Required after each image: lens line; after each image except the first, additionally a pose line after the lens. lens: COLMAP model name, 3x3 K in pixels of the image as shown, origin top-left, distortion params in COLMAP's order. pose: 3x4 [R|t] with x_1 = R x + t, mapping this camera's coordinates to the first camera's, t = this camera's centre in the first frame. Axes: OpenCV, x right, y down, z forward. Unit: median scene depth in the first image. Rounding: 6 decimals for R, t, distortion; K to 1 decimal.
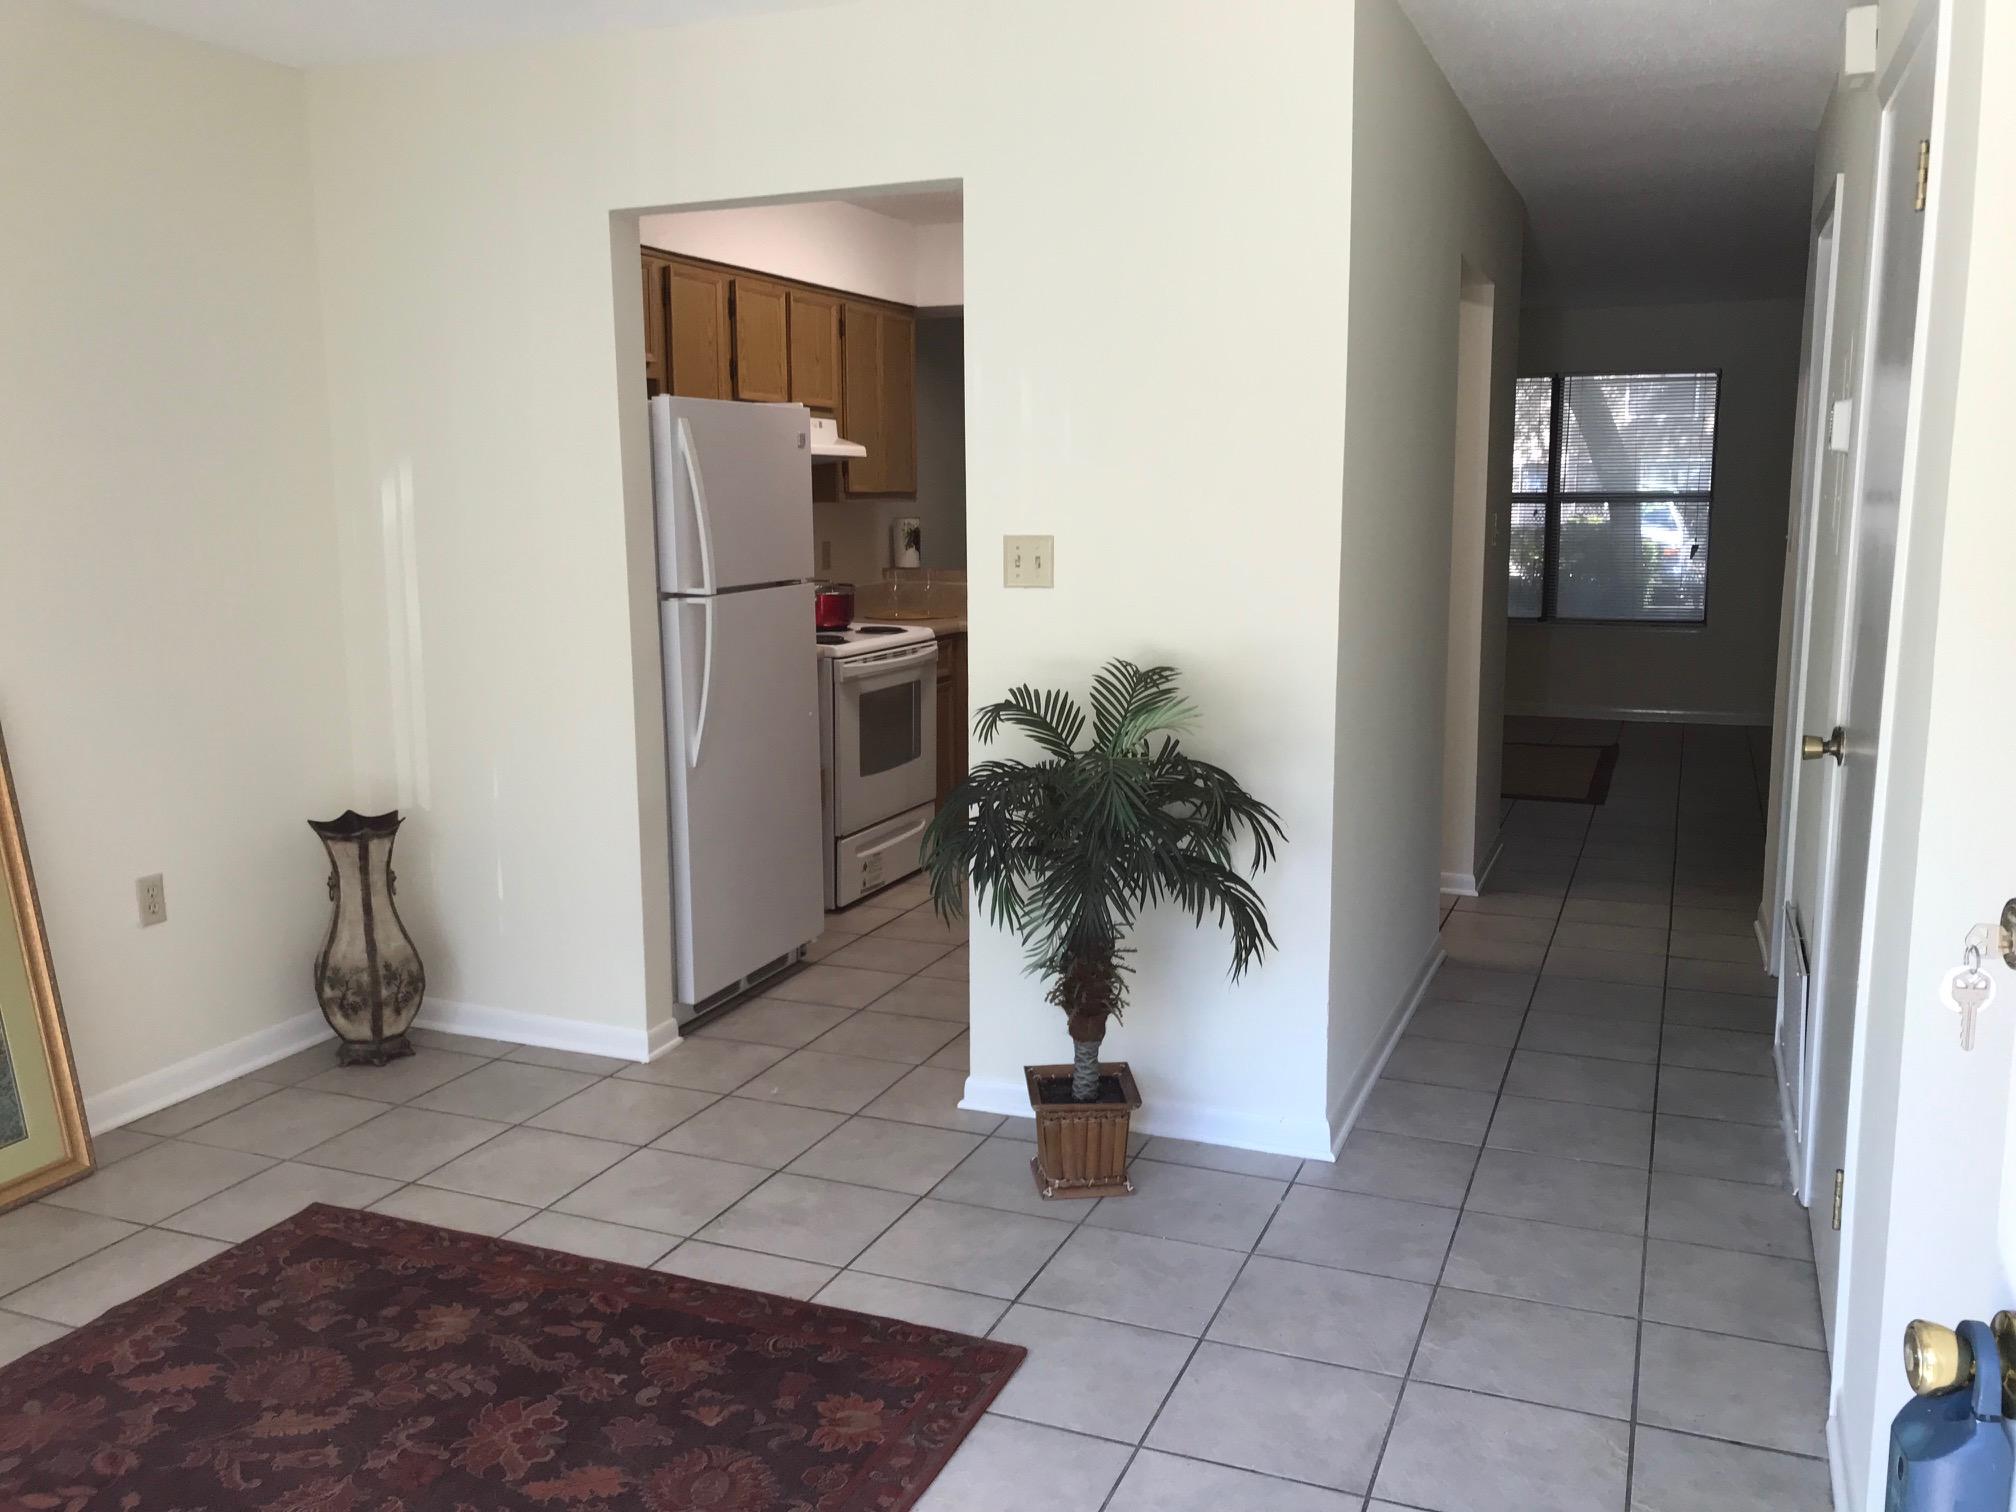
lens RADIAL K [[1655.1, 0, 1009.6], [0, 1655.1, 751.6], [0, 0, 1]] dist [0.057338, 0.002060]
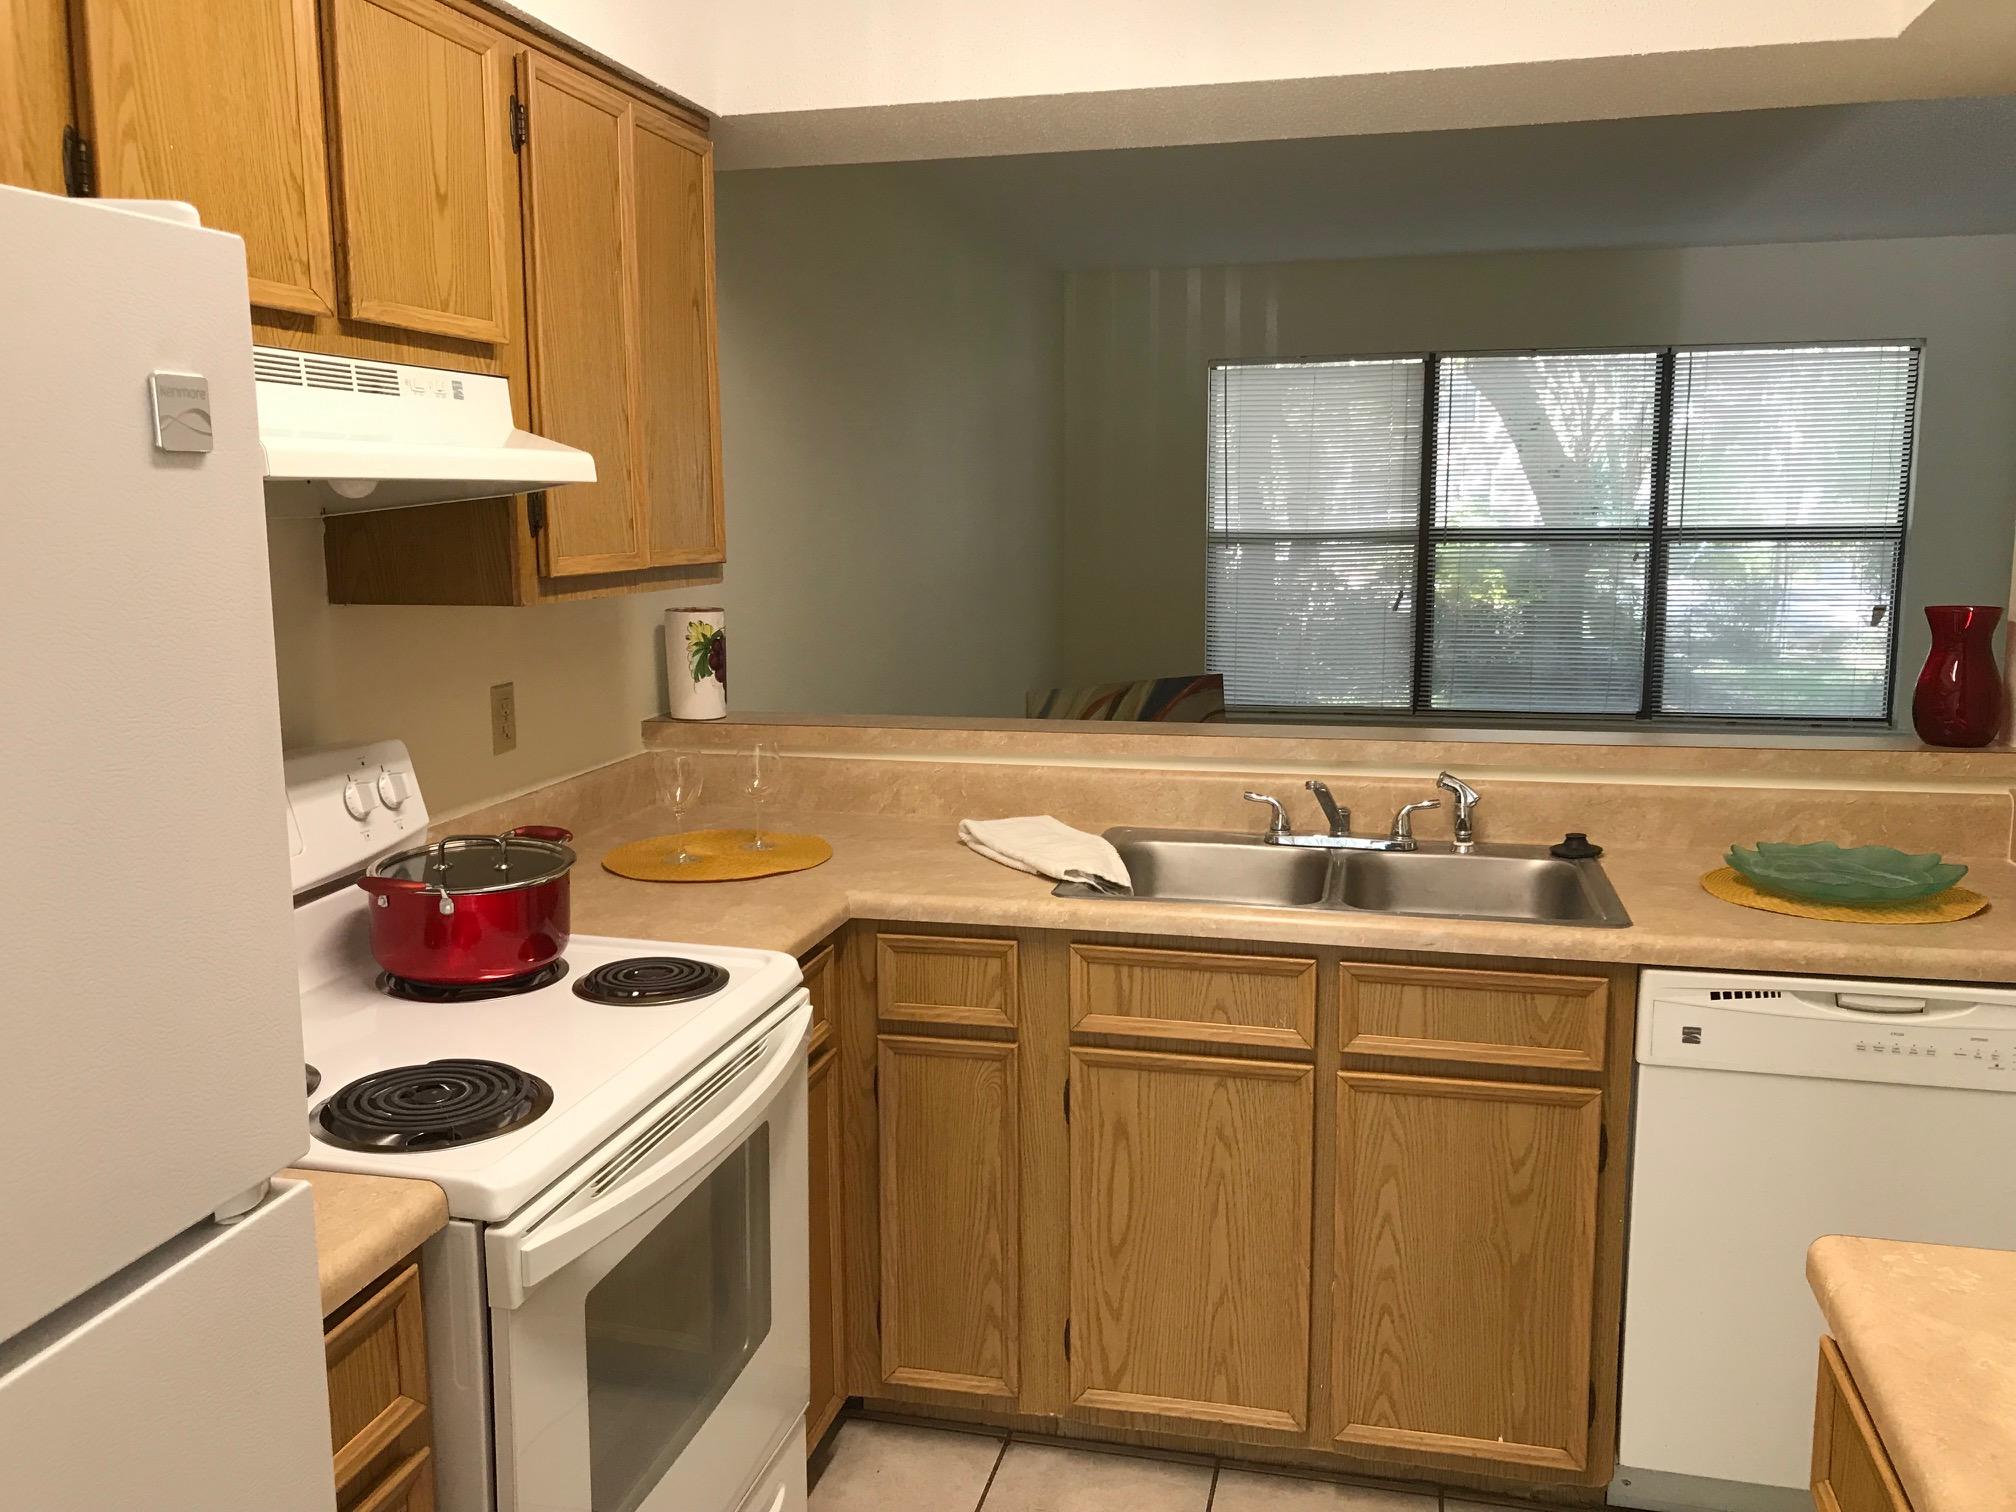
lens RADIAL K [[1655.1, 0, 1003.8], [0, 1655.1, 755.3], [0, 0, 1]] dist [0.057338, 0.002060]
pose [[0.989322, -0.020678, 0.144270, -0.050854], [0.020610, 0.999786, 0.001961, -0.114009], [-0.144279, 0.001033, 0.989536, 0.611485]]
